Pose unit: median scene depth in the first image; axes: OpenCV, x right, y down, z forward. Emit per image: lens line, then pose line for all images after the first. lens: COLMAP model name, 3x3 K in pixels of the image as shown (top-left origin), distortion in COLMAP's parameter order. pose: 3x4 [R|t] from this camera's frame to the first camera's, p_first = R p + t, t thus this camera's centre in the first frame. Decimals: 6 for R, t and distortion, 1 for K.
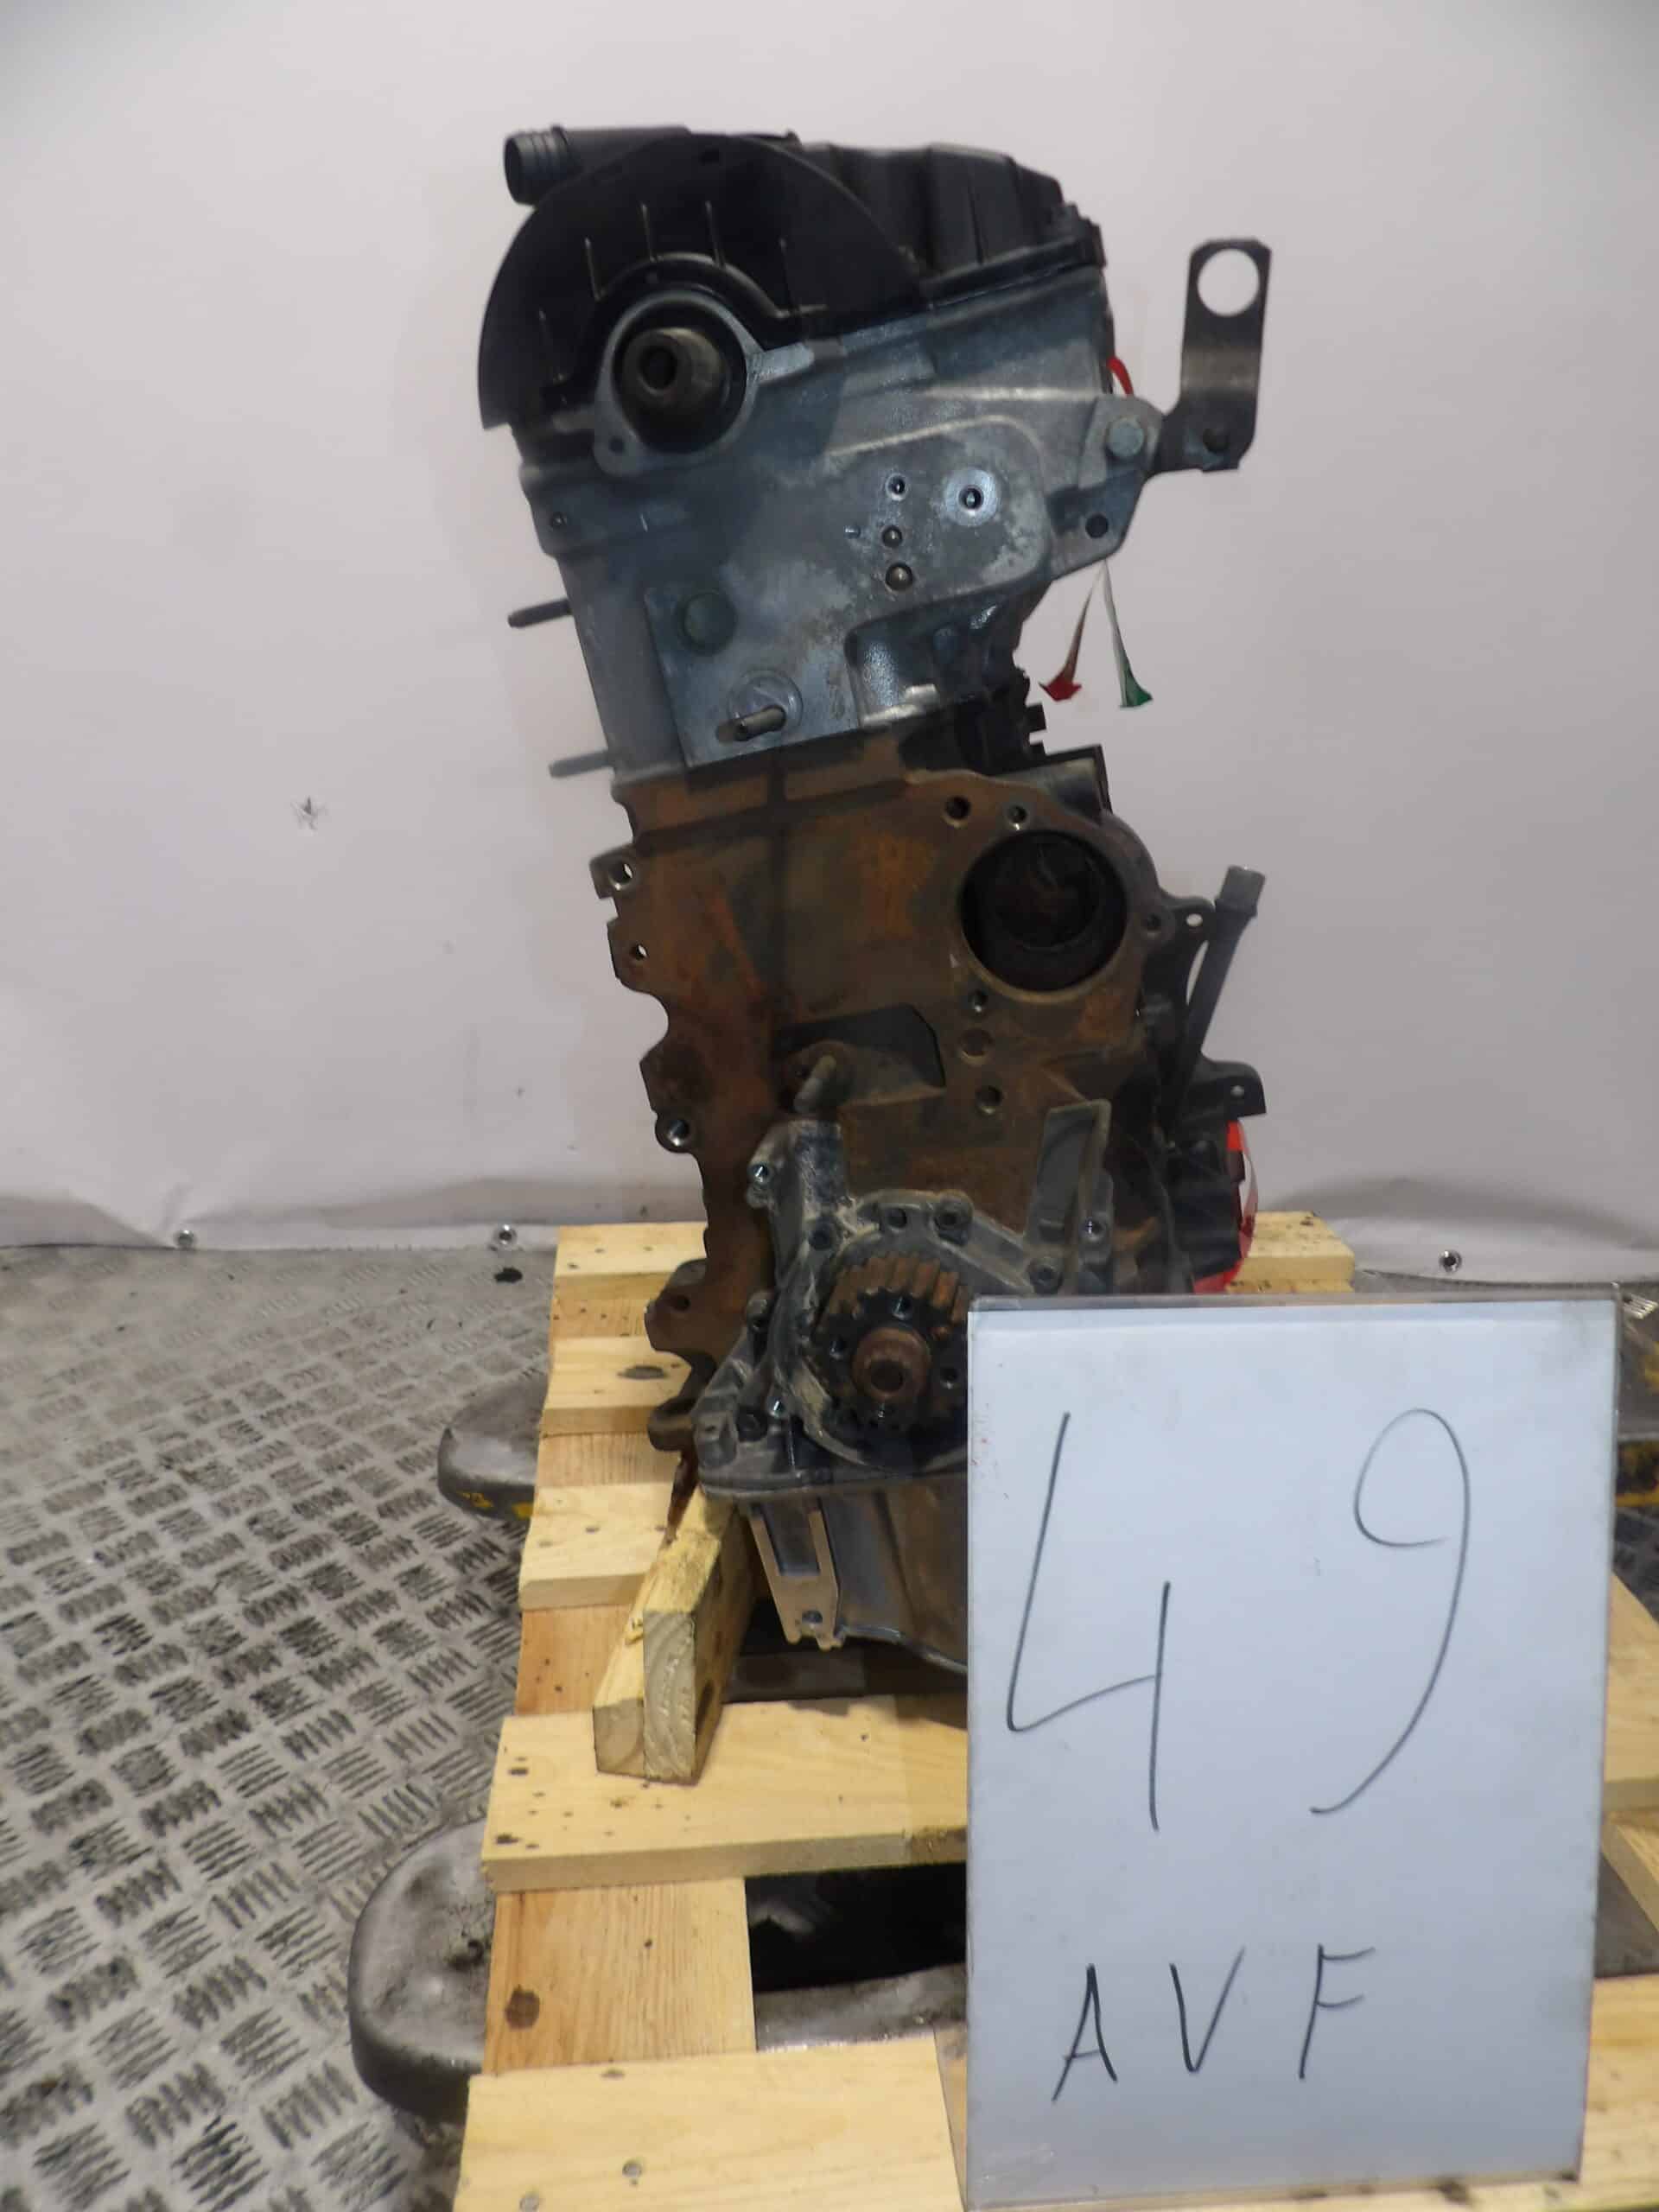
lens RADIAL K [[1541.3, 0, 829.5], [0, 1541.3, 1106.0], [0, 0, 1]] dist [0.005396, 0.000912]
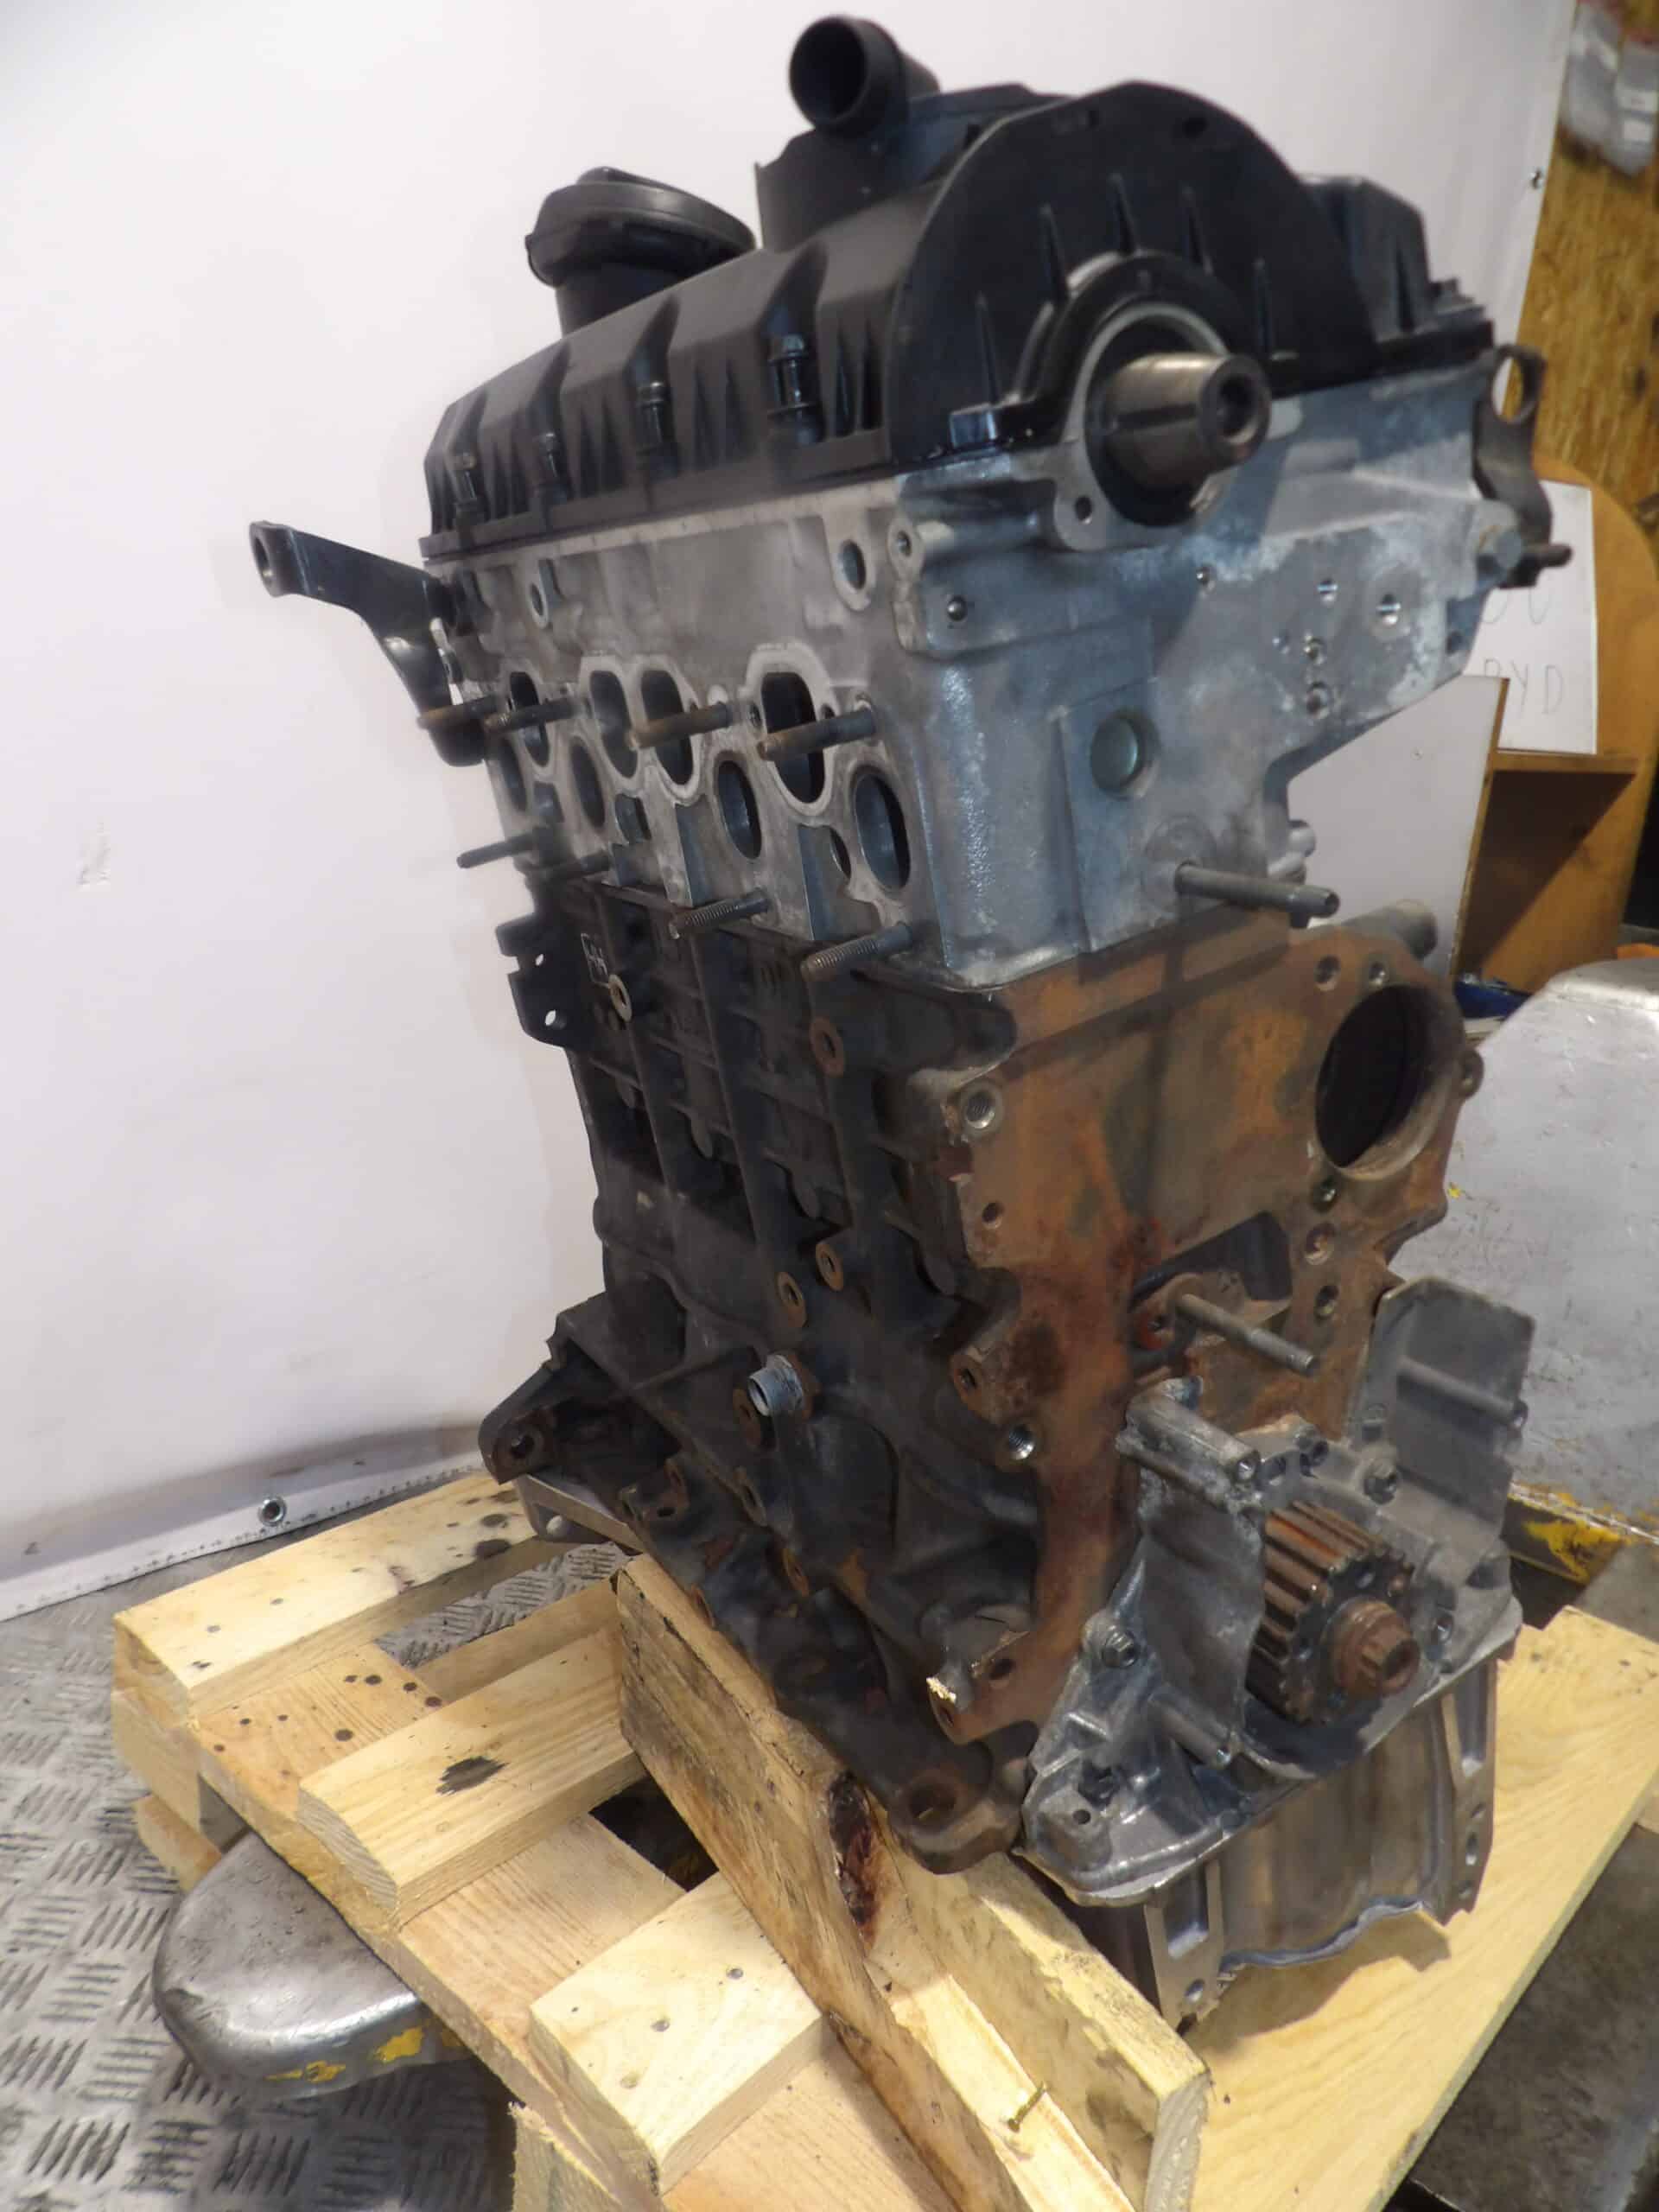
lens RADIAL K [[1637.2, 0, 829.5], [0, 1637.2, 1106.0], [0, 0, 1]] dist [-0.022987, 0.010878]
pose [[0.741803, -0.162103, 0.650731, -0.679521], [0.172314, 0.983840, 0.048653, -0.203992], [-0.648102, 0.076039, 0.757748, 0.501195]]
